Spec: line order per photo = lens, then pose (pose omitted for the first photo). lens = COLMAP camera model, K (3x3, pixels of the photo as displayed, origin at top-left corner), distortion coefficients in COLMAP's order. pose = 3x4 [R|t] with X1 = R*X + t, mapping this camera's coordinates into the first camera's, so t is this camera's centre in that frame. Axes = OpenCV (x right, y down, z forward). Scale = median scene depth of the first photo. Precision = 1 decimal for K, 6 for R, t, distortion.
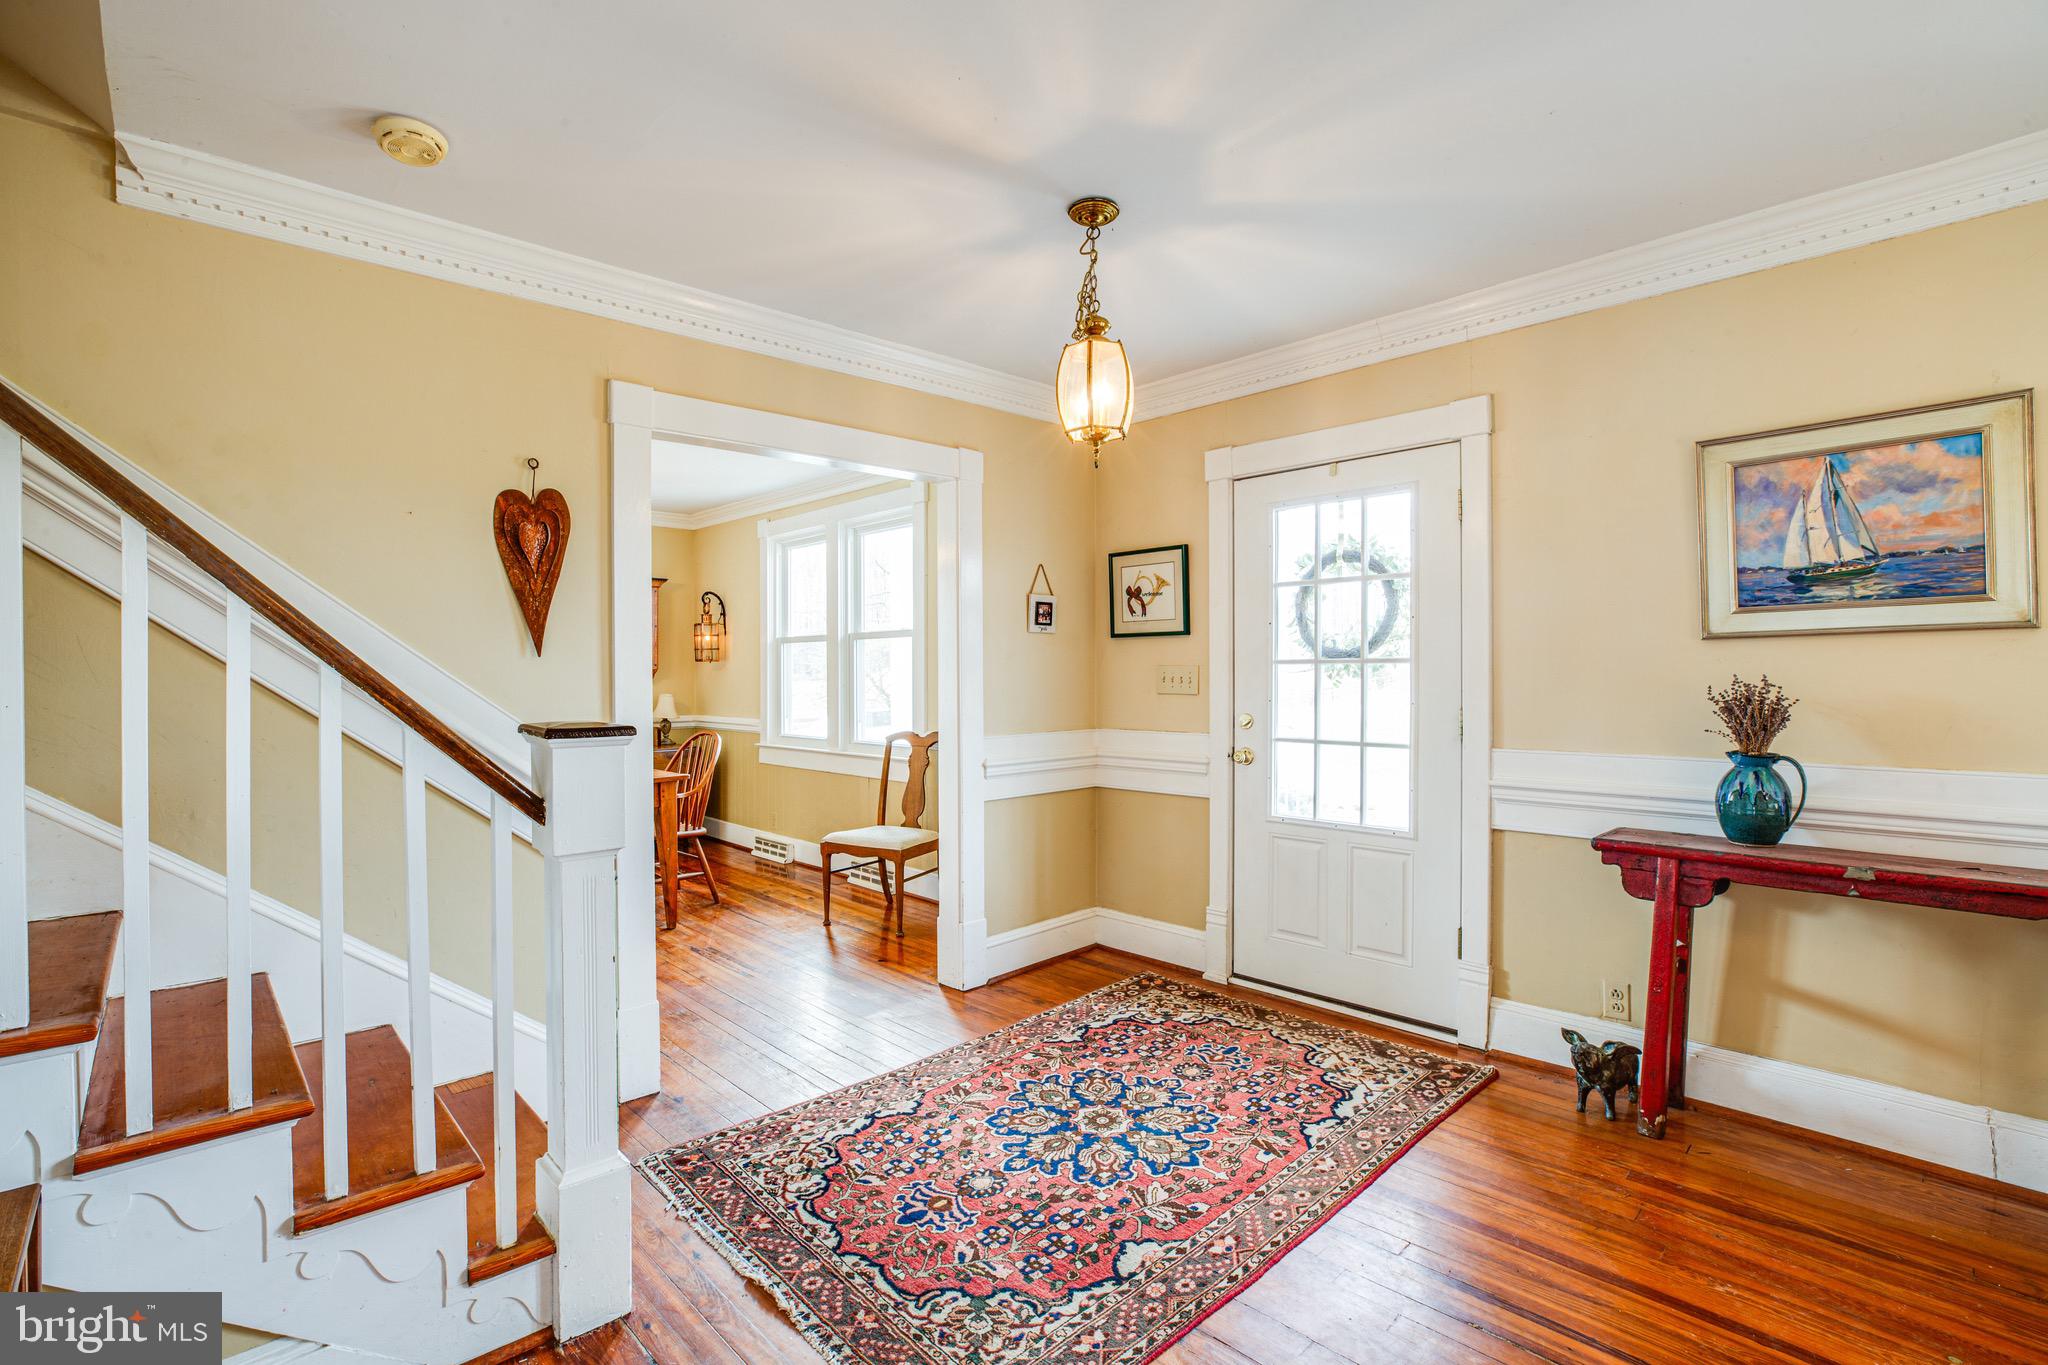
lens RADIAL K [[944.5, 0, 1024.0], [0, 944.5, 682.5], [0, 0, 1]] dist [-0.003240, 0.000245]
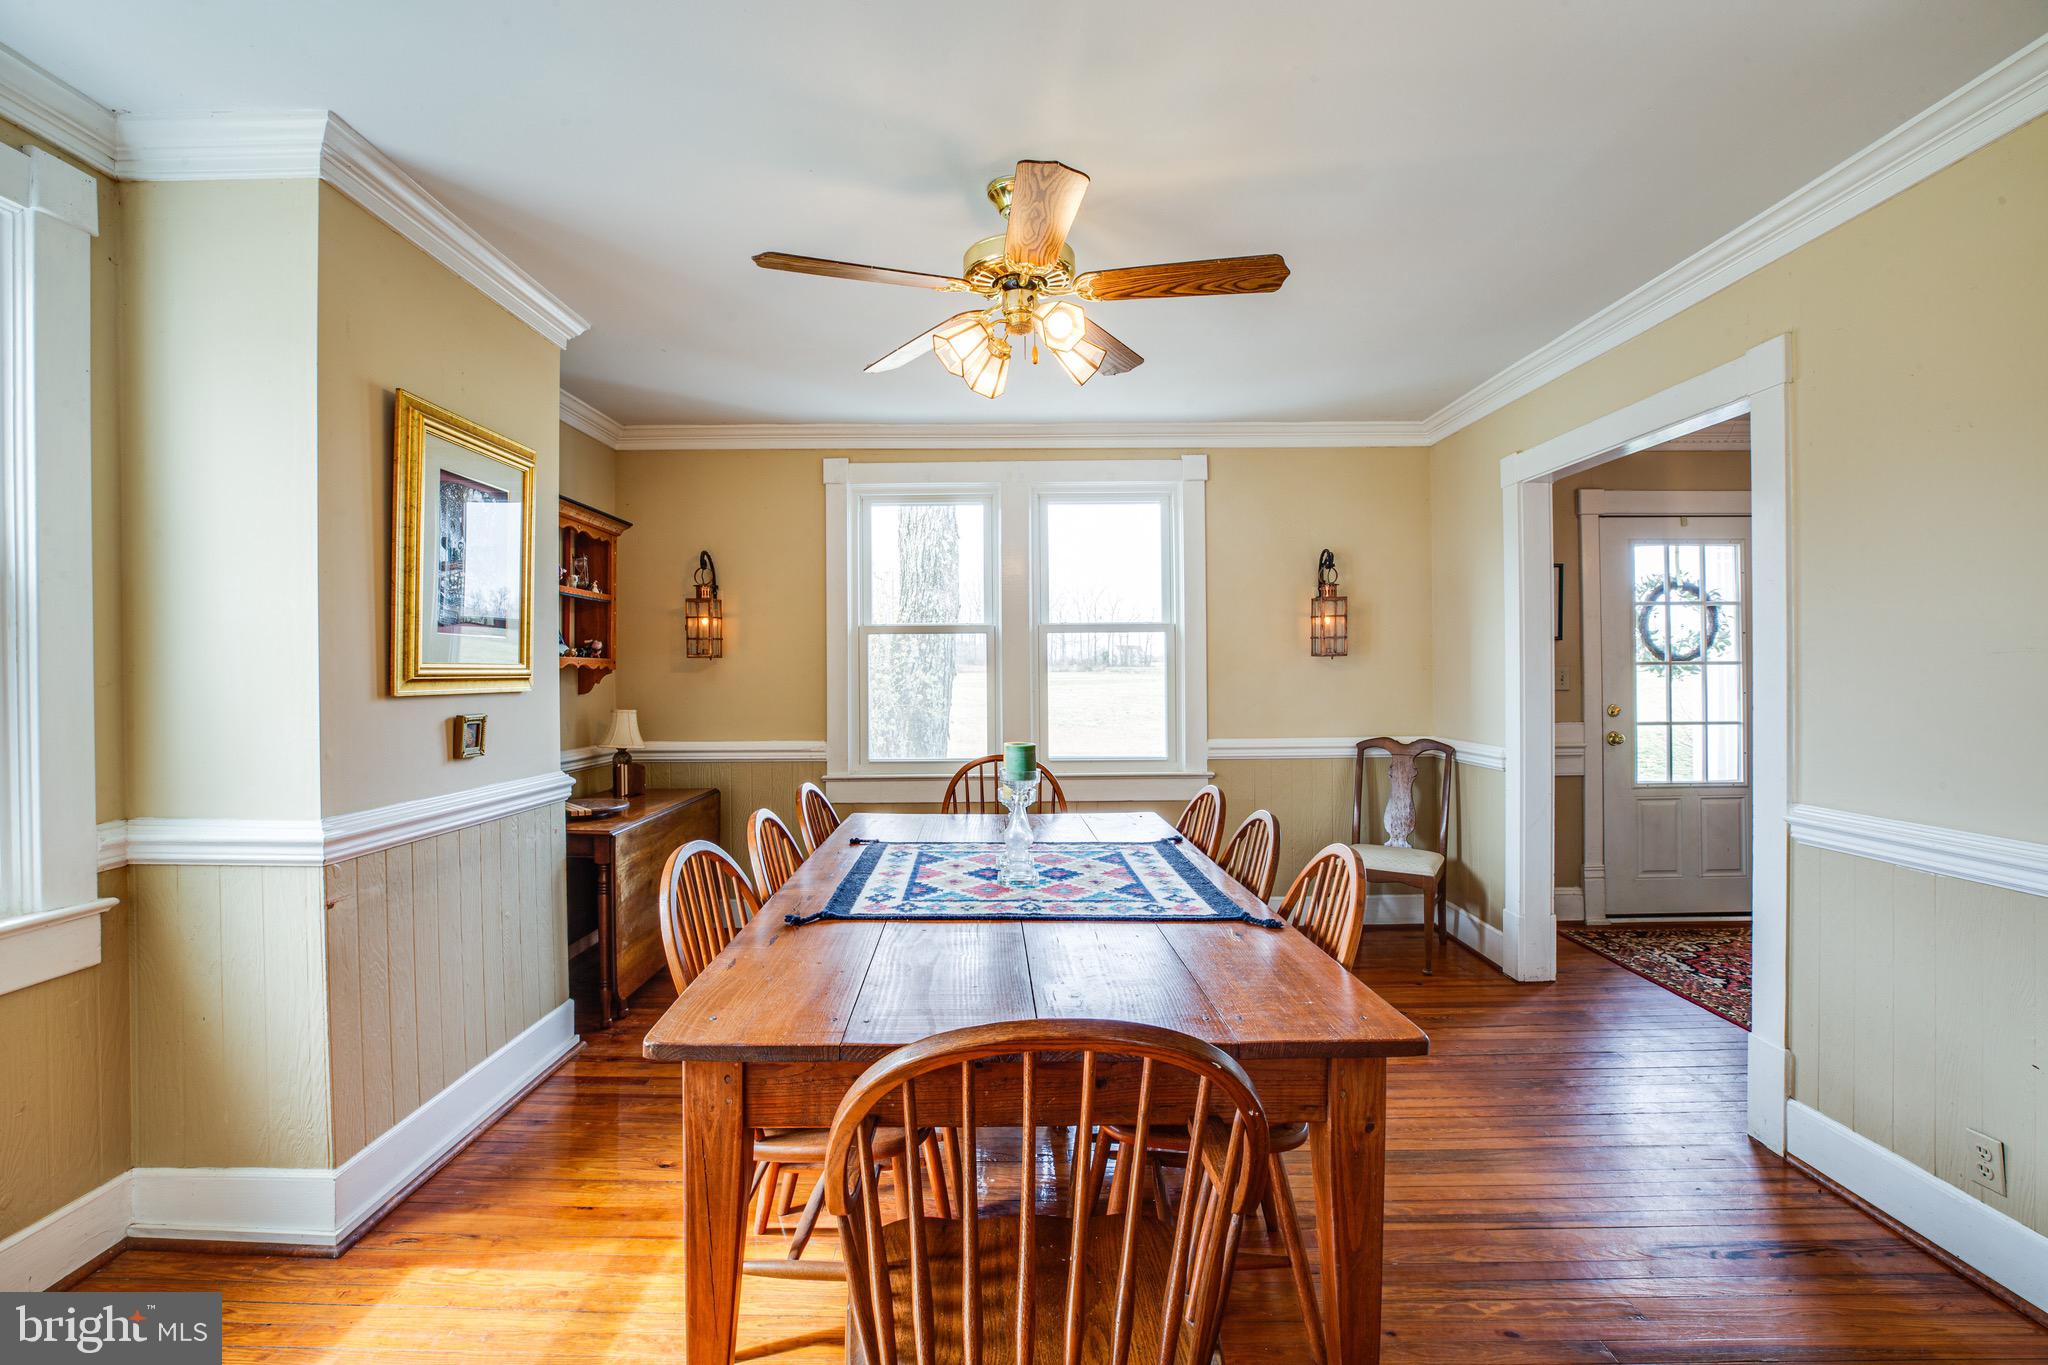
lens RADIAL K [[944.5, 0, 1024.0], [0, 944.5, 682.5], [0, 0, 1]] dist [-0.003240, 0.000245]
pose [[0.680627, -0.003089, 0.732623, -1.329754], [0.011268, 0.999917, -0.006252, 0.002752], [-0.732543, 0.012510, 0.680606, 0.789683]]
